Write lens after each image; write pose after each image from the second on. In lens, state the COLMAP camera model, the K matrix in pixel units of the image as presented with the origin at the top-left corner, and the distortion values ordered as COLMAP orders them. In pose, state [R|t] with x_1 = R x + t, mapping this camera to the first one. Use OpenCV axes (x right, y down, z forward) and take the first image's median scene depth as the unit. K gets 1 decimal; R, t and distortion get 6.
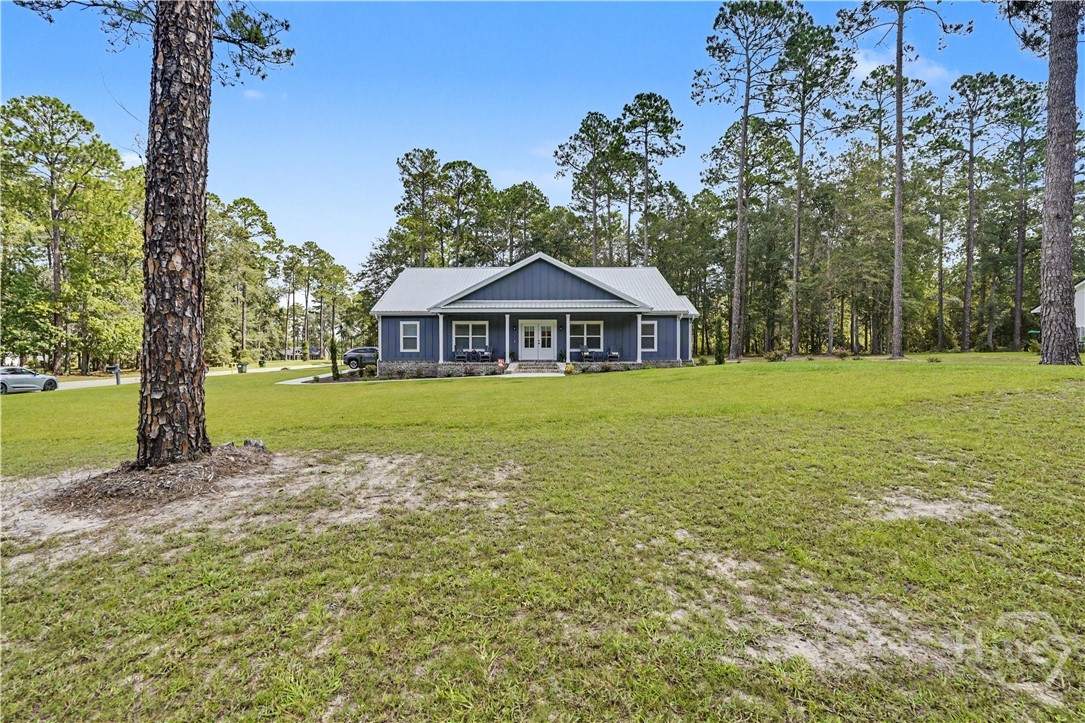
lens RADIAL K [[485.3, 0, 542.5], [0, 485.3, 361.5], [0, 0, 1]] dist [-0.001878, 0.000020]
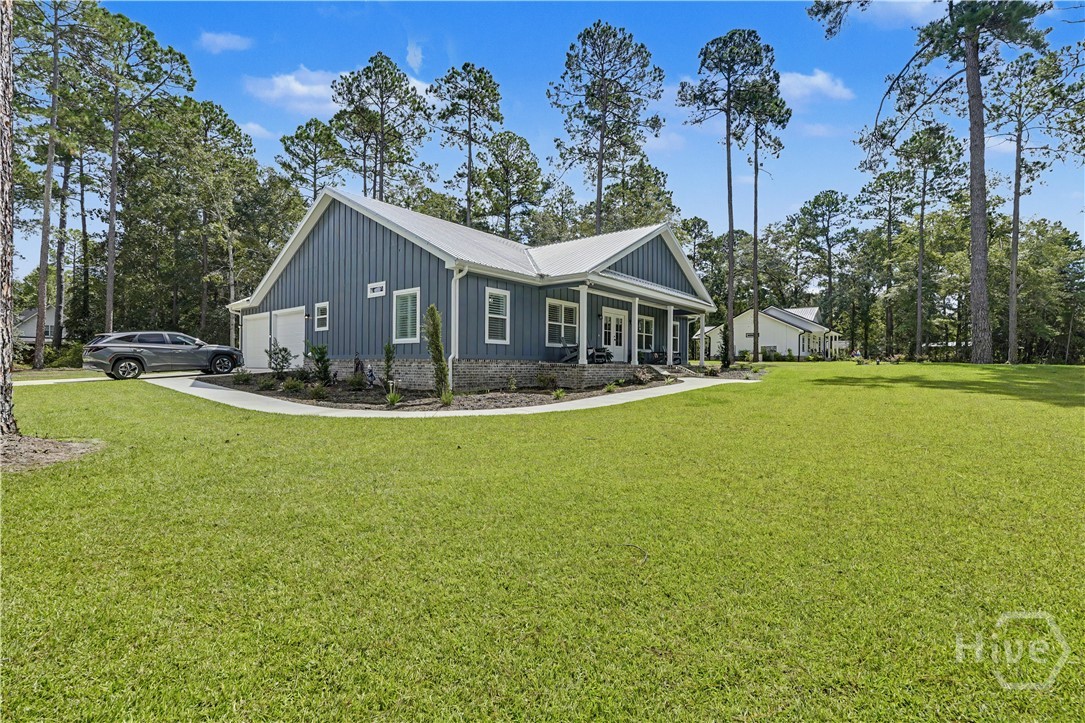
lens RADIAL K [[475.1, 0, 541.0], [0, 475.1, 367.8], [0, 0, 1]] dist [-0.001708, 0.000175]
pose [[0.590868, 0.000300, 0.806768, -0.684947], [-0.016055, 0.999806, 0.011387, 0.000639], [-0.806608, -0.019681, 0.590759, 0.636691]]
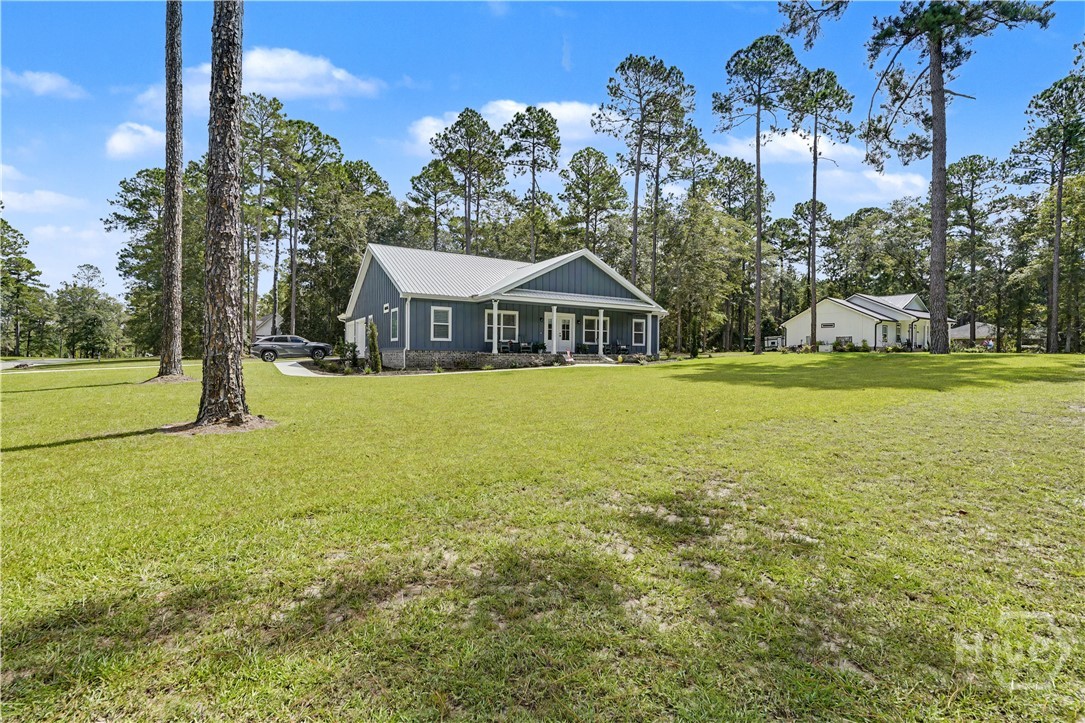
lens RADIAL K [[485.3, 0, 542.5], [0, 485.3, 361.5], [0, 0, 1]] dist [-0.001878, 0.000020]
pose [[0.820265, 0.002029, 0.571980, -0.632614], [-0.015537, 0.999704, 0.018735, -0.001410], [-0.571773, -0.024255, 0.820054, 0.157199]]
